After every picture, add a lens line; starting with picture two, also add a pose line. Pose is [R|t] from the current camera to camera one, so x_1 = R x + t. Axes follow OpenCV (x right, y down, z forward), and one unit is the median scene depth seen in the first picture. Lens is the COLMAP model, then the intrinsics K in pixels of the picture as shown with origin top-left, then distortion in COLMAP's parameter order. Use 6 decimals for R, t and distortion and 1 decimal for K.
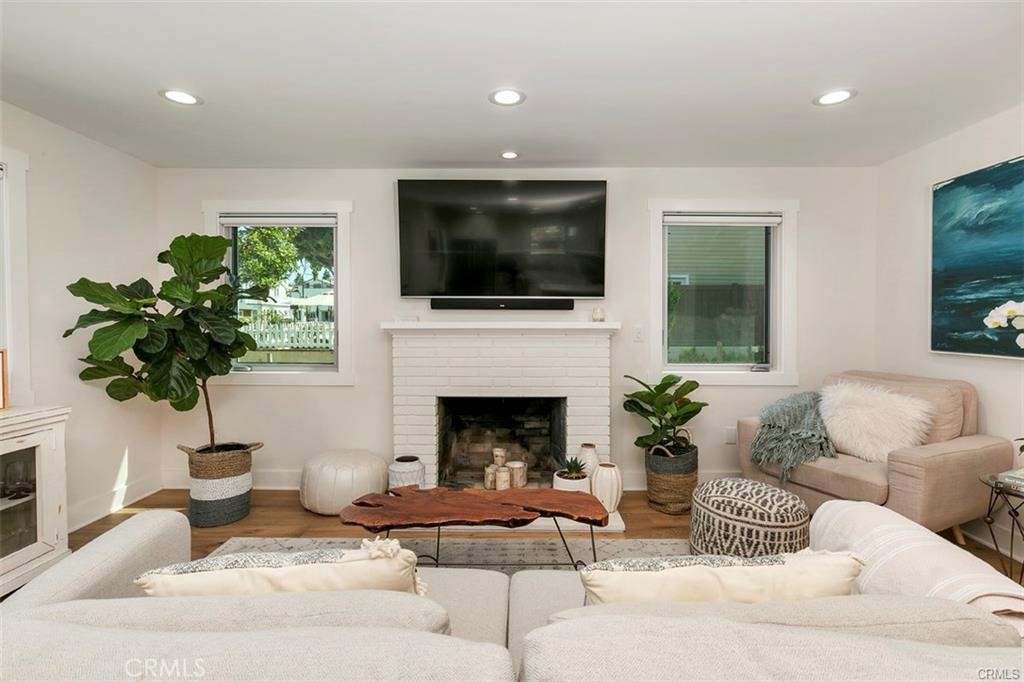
lens RADIAL K [[471.3, 0, 514.0], [0, 471.3, 337.5], [0, 0, 1]] dist [-0.003091, -0.000035]
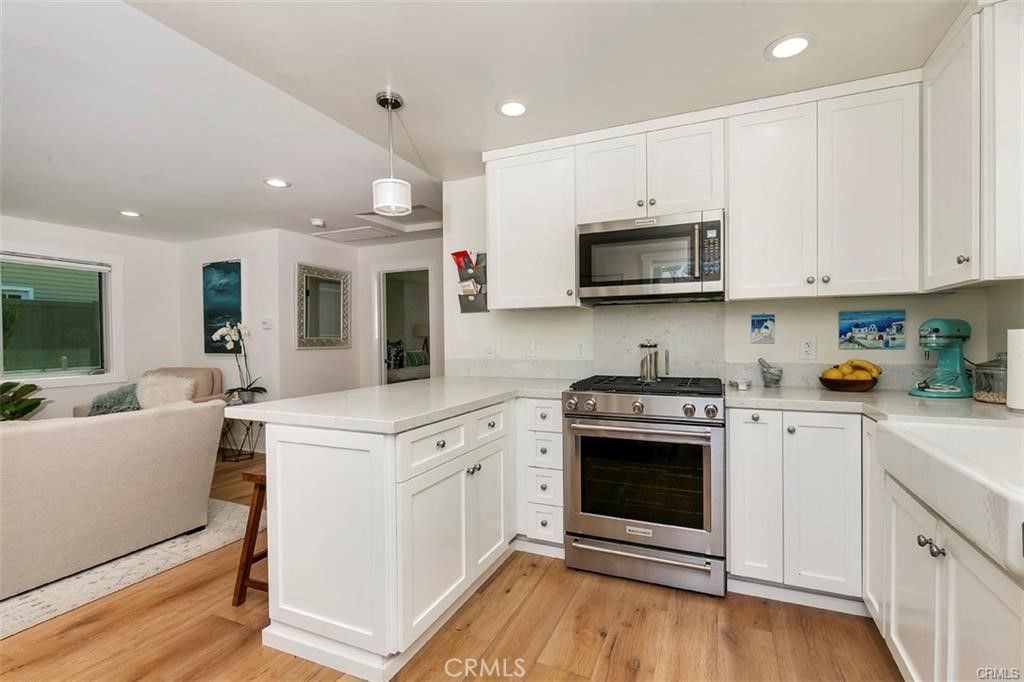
lens RADIAL K [[471.3, 0, 514.0], [0, 471.3, 337.5], [0, 0, 1]] dist [-0.003091, -0.000035]
pose [[0.412551, -0.006066, 0.910914, -0.256612], [0.042882, 0.998999, -0.012768, 0.035615], [-0.909925, 0.044329, 0.412398, -0.767720]]
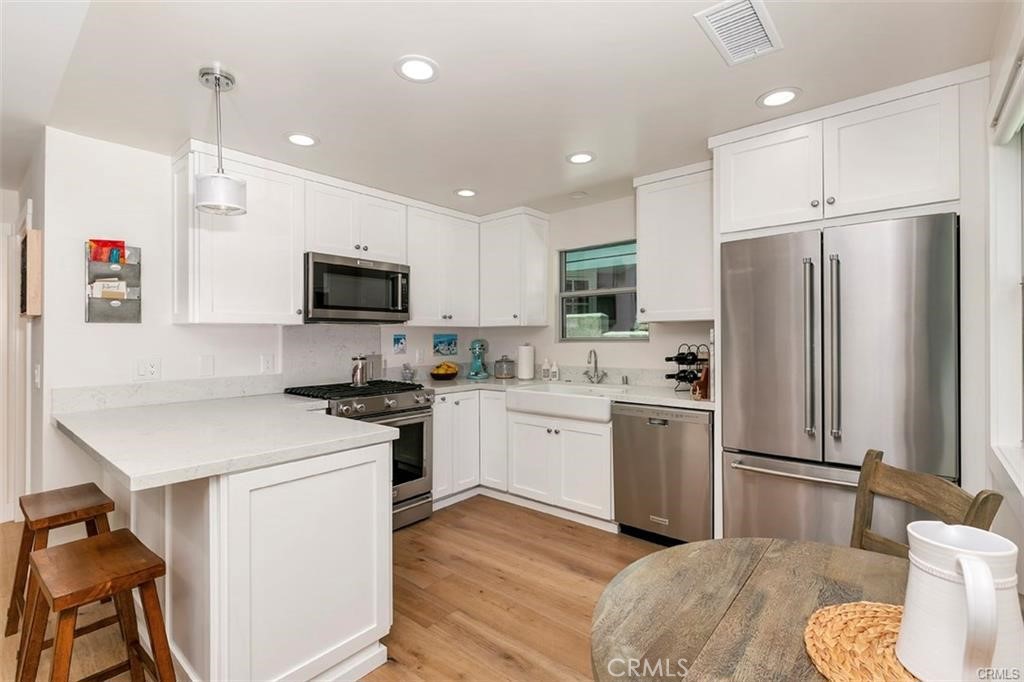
lens RADIAL K [[471.3, 0, 514.0], [0, 471.3, 337.5], [0, 0, 1]] dist [-0.003091, -0.000035]
pose [[-0.756221, 0.003313, 0.654308, -0.355411], [0.029512, 0.999142, 0.029051, -0.014361], [-0.653651, 0.041279, -0.755670, -0.112780]]
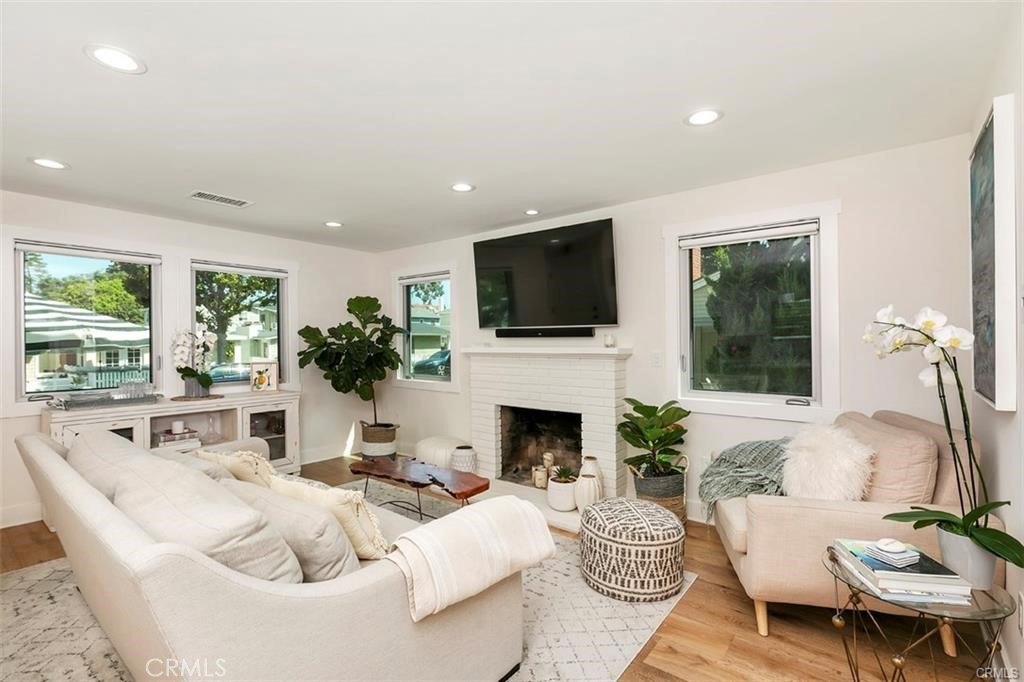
lens RADIAL K [[471.3, 0, 514.0], [0, 471.3, 337.5], [0, 0, 1]] dist [-0.003091, -0.000035]
pose [[0.782694, -0.010287, -0.622322, 0.697878], [-0.018300, 0.999051, -0.039531, -0.008562], [0.622138, 0.042329, 0.781763, 0.002530]]
